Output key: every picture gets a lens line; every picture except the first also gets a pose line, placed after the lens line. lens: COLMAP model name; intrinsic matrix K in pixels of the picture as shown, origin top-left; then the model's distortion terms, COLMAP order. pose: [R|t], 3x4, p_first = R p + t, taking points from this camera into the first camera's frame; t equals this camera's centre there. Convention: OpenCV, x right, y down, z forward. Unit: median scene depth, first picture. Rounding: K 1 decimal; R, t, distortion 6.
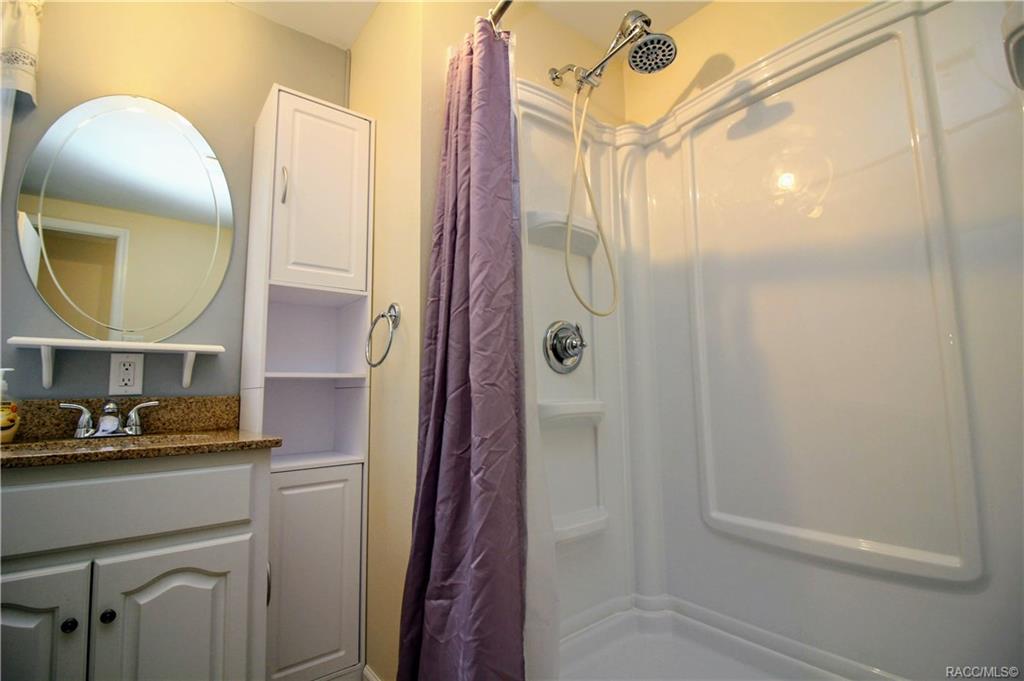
lens RADIAL K [[474.6, 0, 510.6], [0, 474.6, 339.3], [0, 0, 1]] dist [-0.004586, -0.010650]
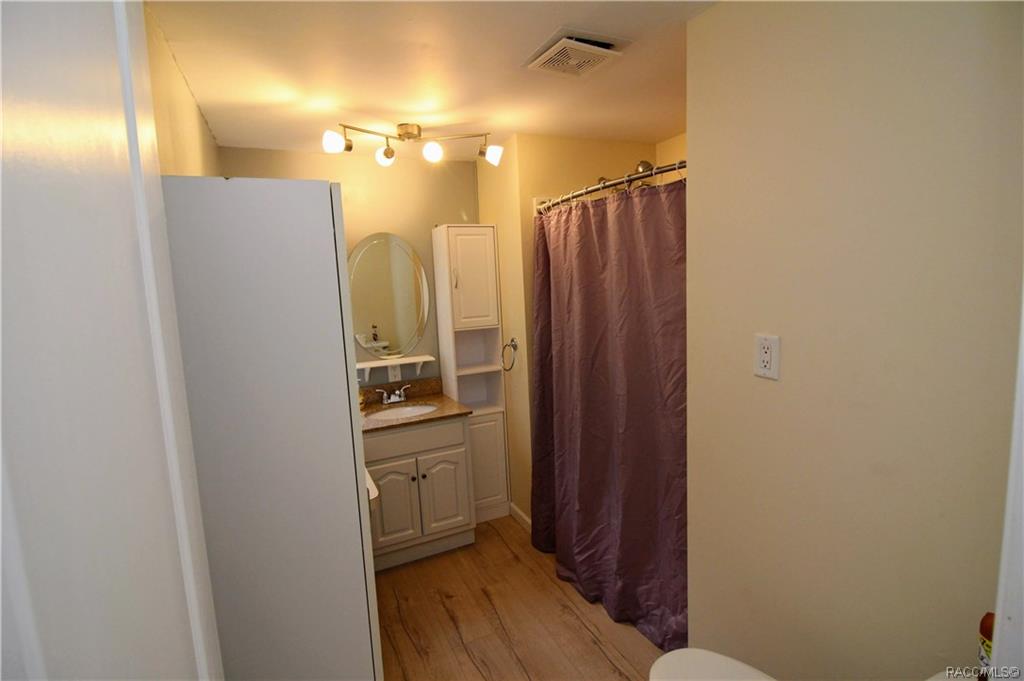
lens RADIAL K [[474.6, 0, 513.3], [0, 474.6, 340.5], [0, 0, 1]] dist [-0.004586, -0.010650]
pose [[0.969850, -0.009134, -0.243532, 0.242836], [0.064878, 0.972913, 0.221881, -0.519758], [0.234909, -0.230991, 0.944172, -0.897559]]
